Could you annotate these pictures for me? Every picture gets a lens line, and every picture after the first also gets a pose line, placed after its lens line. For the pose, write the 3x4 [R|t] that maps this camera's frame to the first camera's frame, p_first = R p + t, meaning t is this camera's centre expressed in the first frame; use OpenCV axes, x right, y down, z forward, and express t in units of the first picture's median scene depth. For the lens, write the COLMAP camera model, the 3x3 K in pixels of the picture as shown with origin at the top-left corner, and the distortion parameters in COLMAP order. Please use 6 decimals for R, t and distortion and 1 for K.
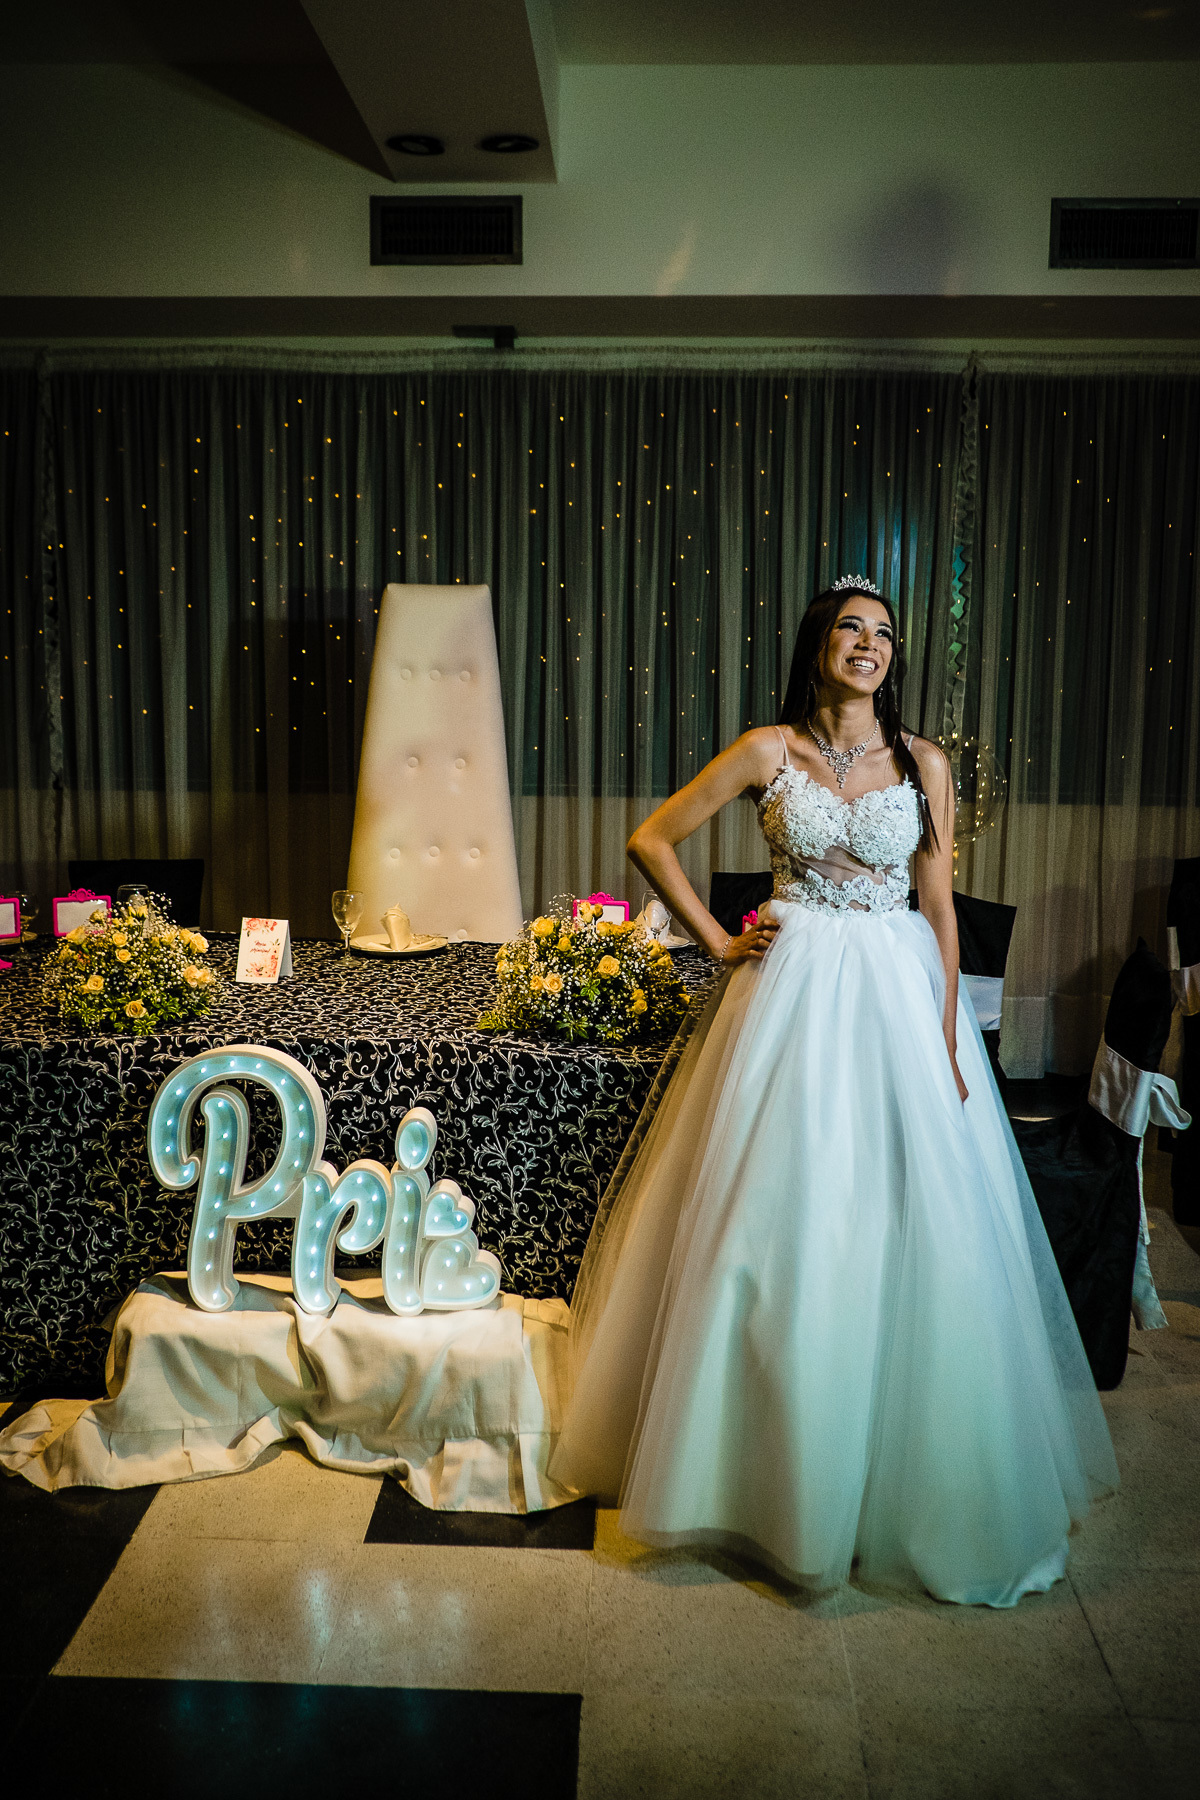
lens RADIAL K [[1736.8, 0, 571.7], [0, 1736.8, 909.0], [0, 0, 1]] dist [-0.065834, 0.204457]
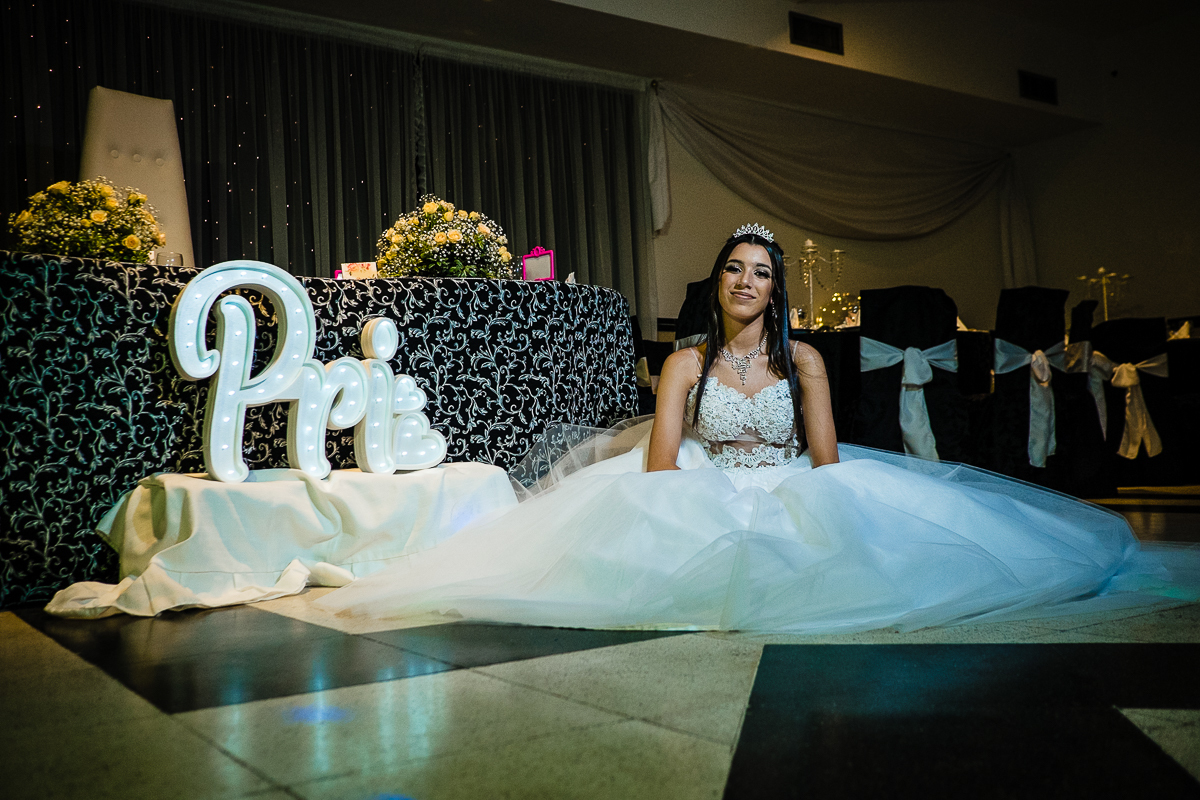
lens RADIAL K [[1157.9, 0, 600.0], [0, 1157.9, 400.0], [0, 0, 1]] dist [-0.065834, 0.204457]
pose [[0.791930, -0.011616, 0.610502, -0.483746], [0.138958, 0.977014, -0.161664, 0.336003], [-0.594591, 0.212860, 0.775340, 0.226687]]
